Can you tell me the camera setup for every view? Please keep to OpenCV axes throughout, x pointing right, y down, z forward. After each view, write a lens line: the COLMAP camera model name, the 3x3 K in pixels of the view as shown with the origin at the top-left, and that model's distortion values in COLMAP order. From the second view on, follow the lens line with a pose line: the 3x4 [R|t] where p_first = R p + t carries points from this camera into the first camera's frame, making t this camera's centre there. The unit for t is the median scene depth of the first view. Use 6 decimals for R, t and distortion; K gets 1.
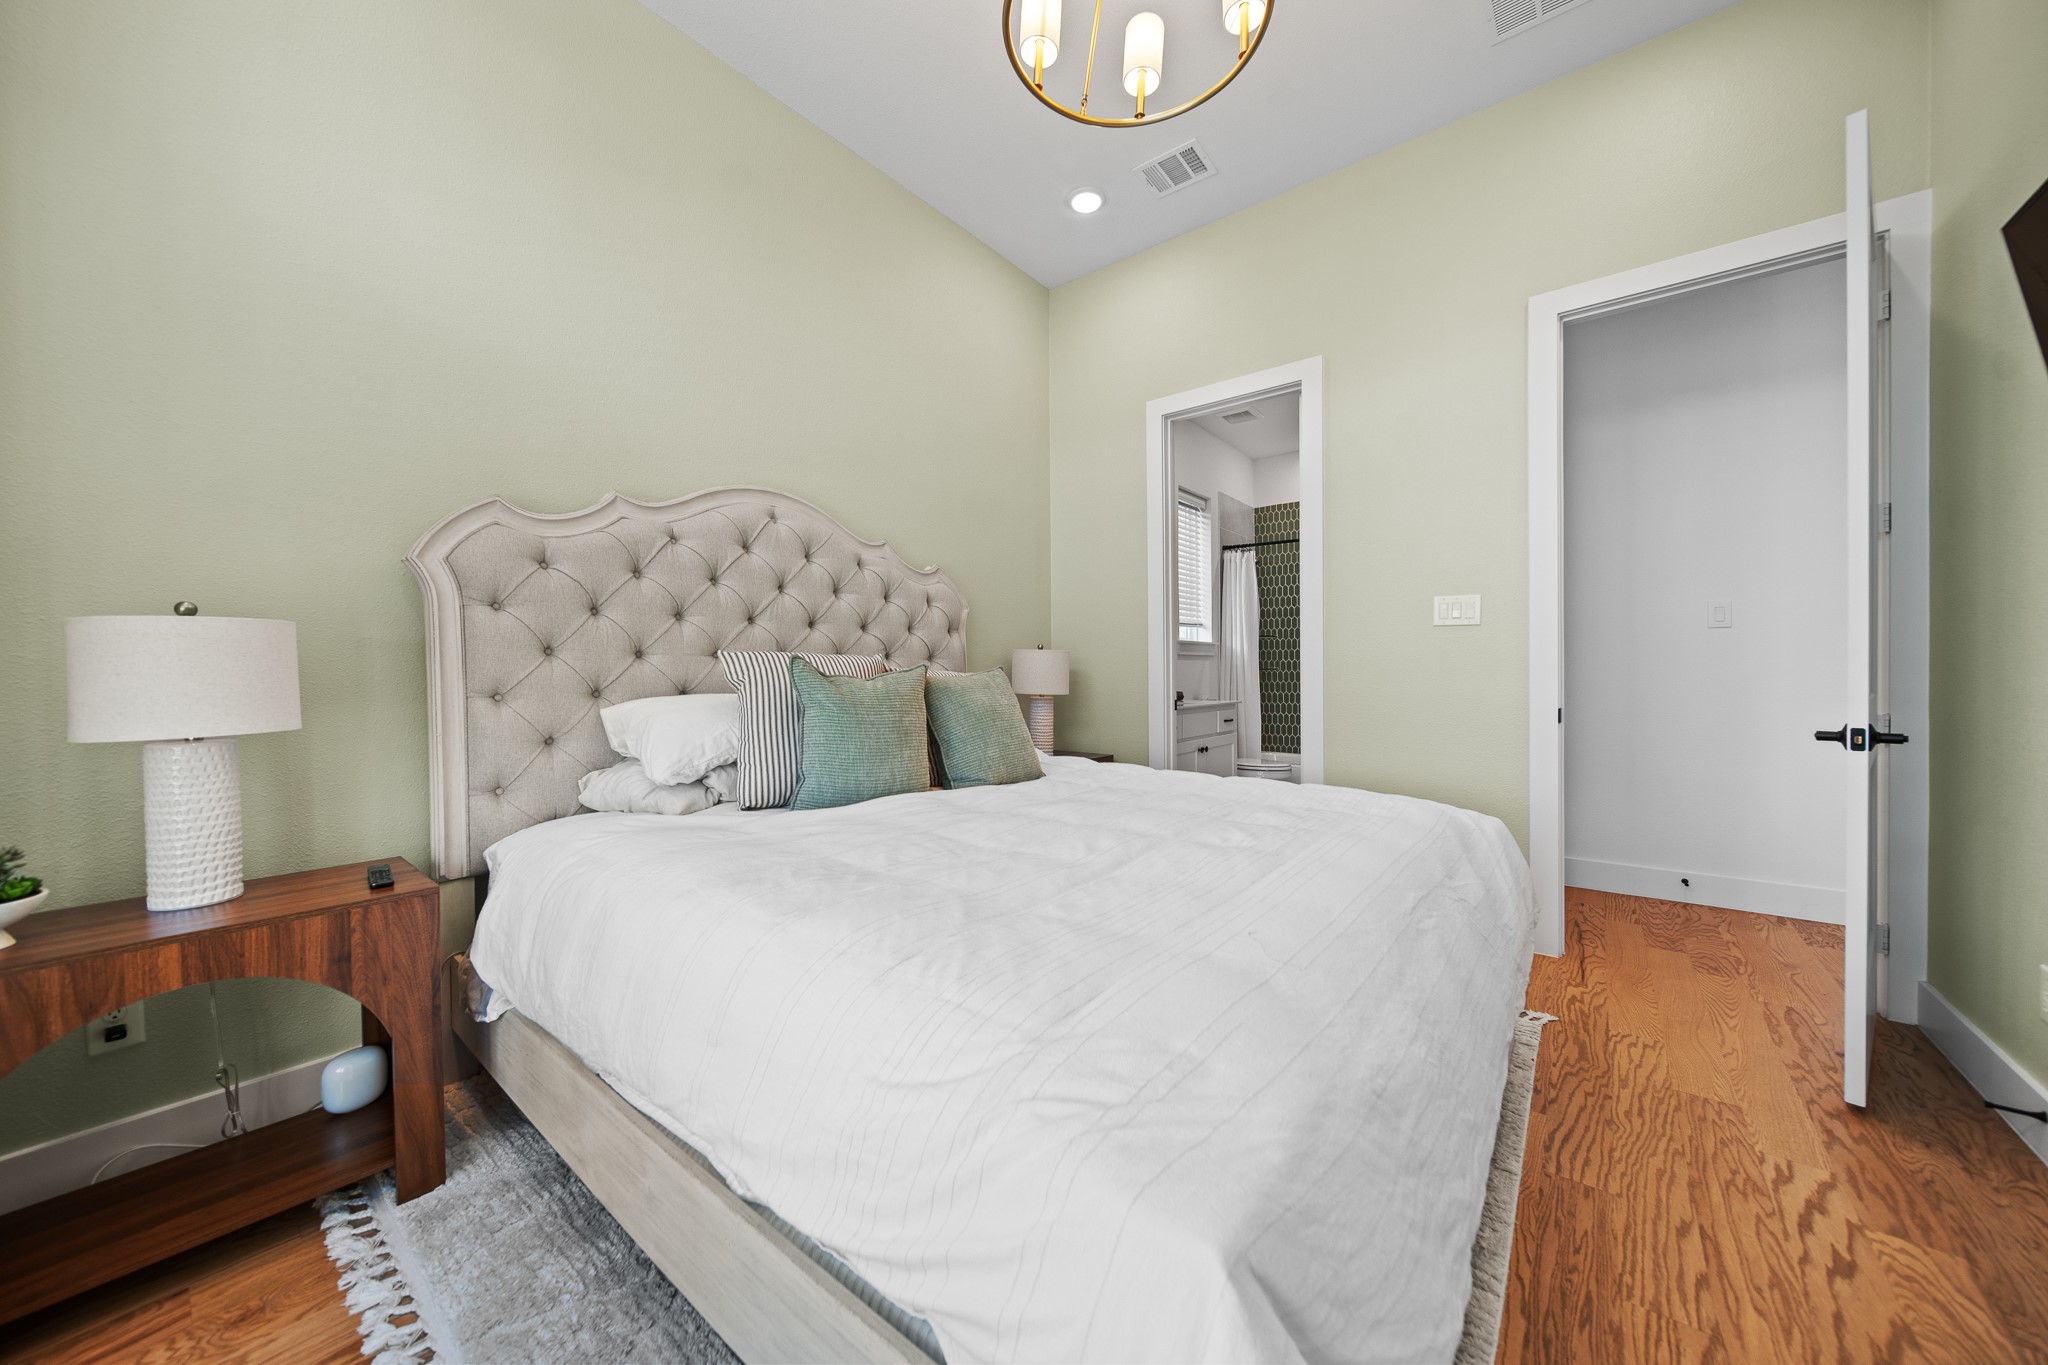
lens RADIAL K [[717.9, 0, 1030.3], [0, 717.9, 680.7], [0, 0, 1]] dist [-0.000326, -0.000195]
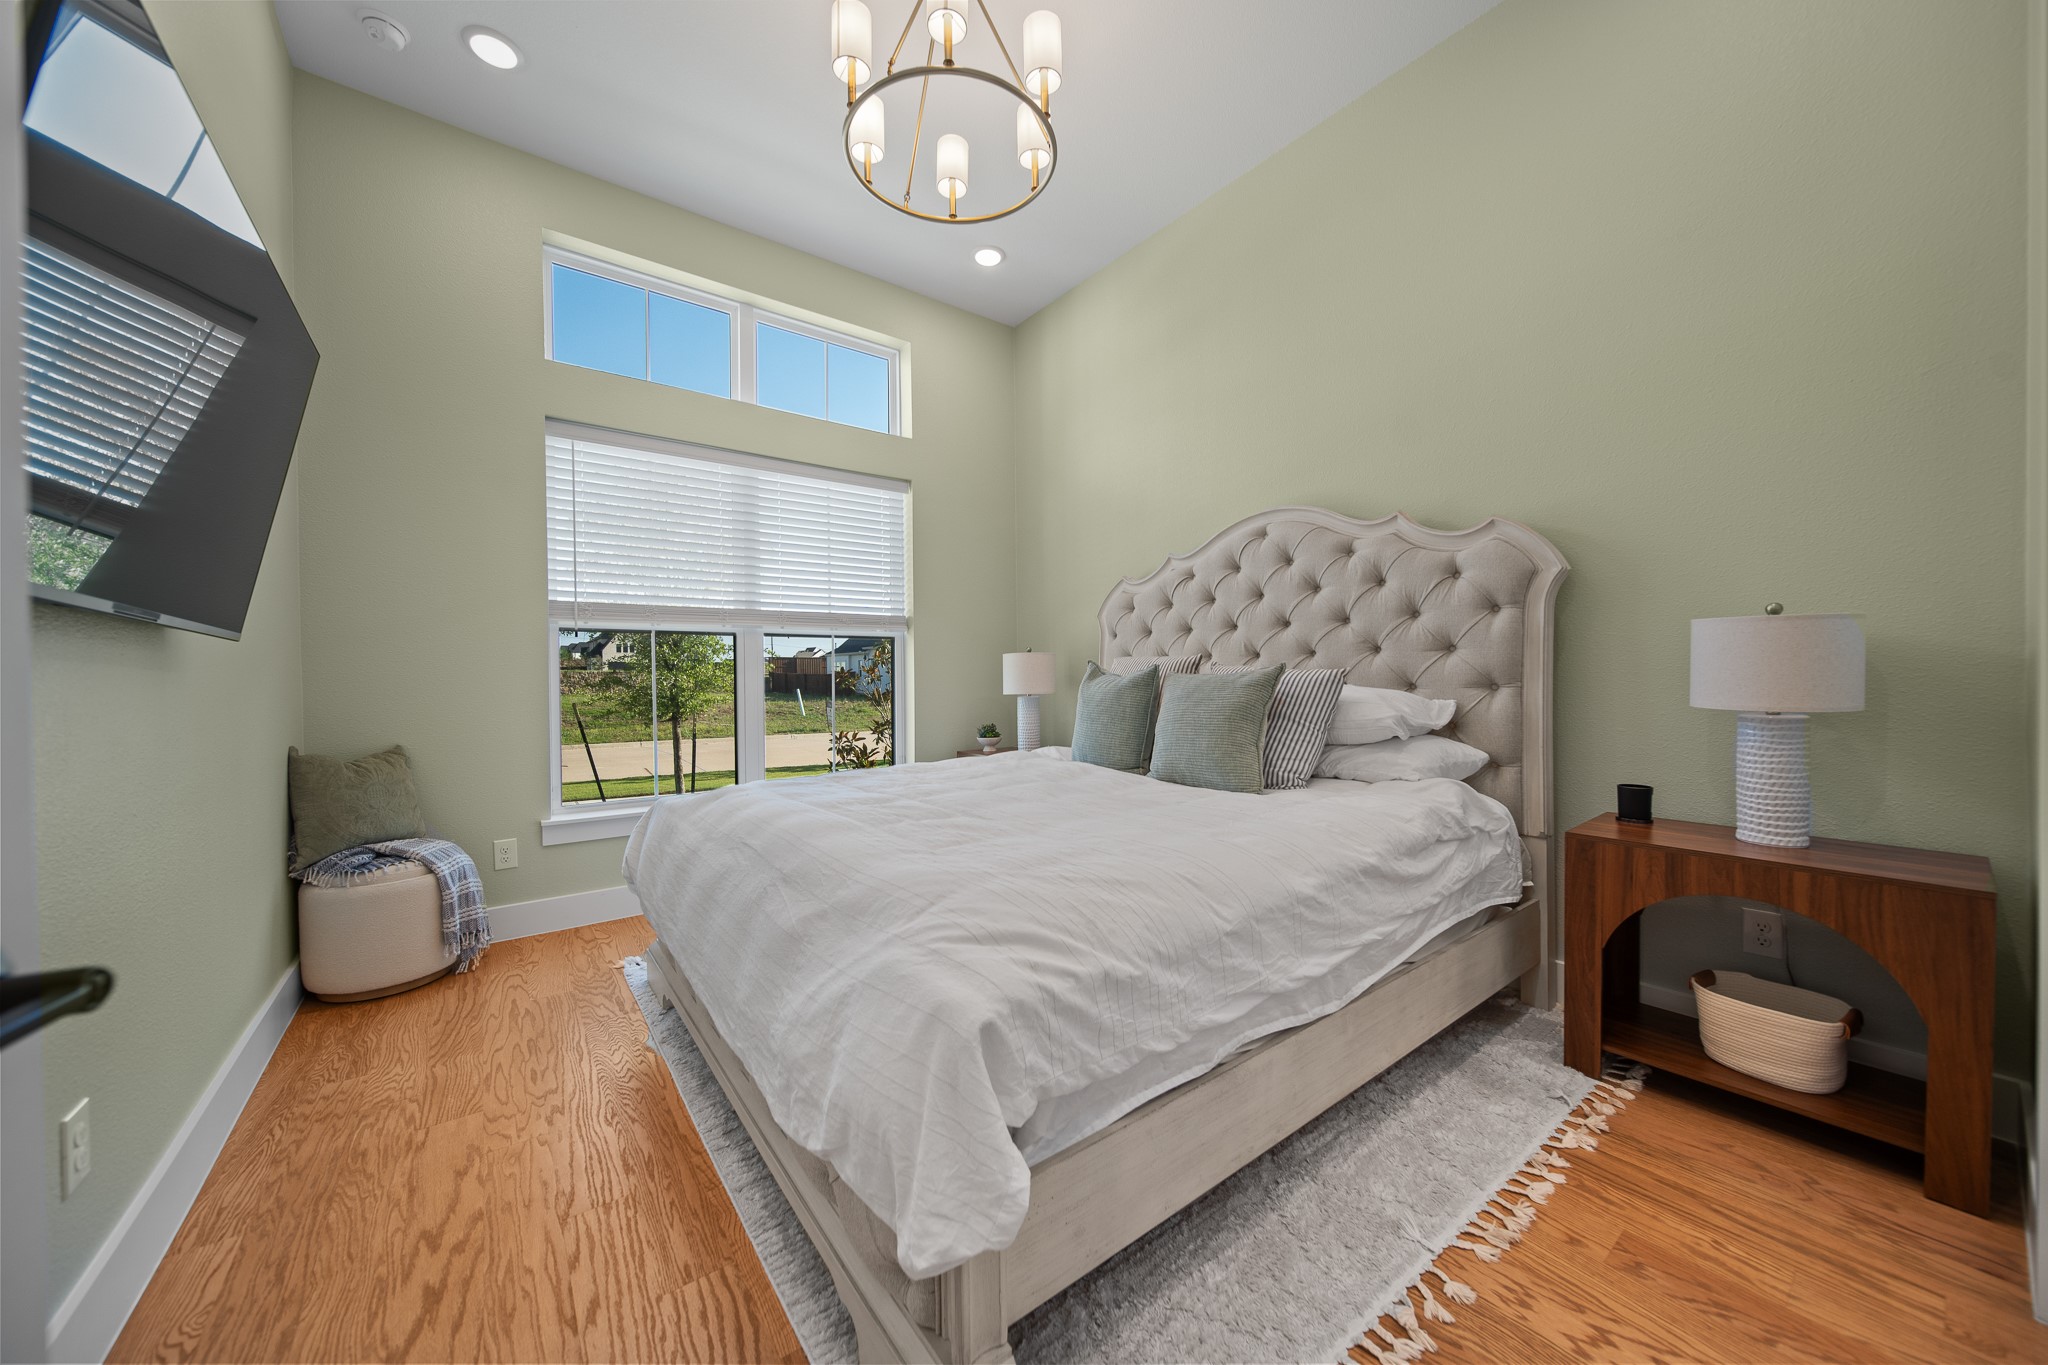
lens RADIAL K [[717.9, 0, 1030.3], [0, 717.9, 680.7], [0, 0, 1]] dist [-0.000326, -0.000195]
pose [[-0.248496, 0.017634, -0.968472, 1.662519], [0.005443, 0.999844, 0.016808, -0.027803], [0.968618, -0.001095, -0.248553, 1.789326]]
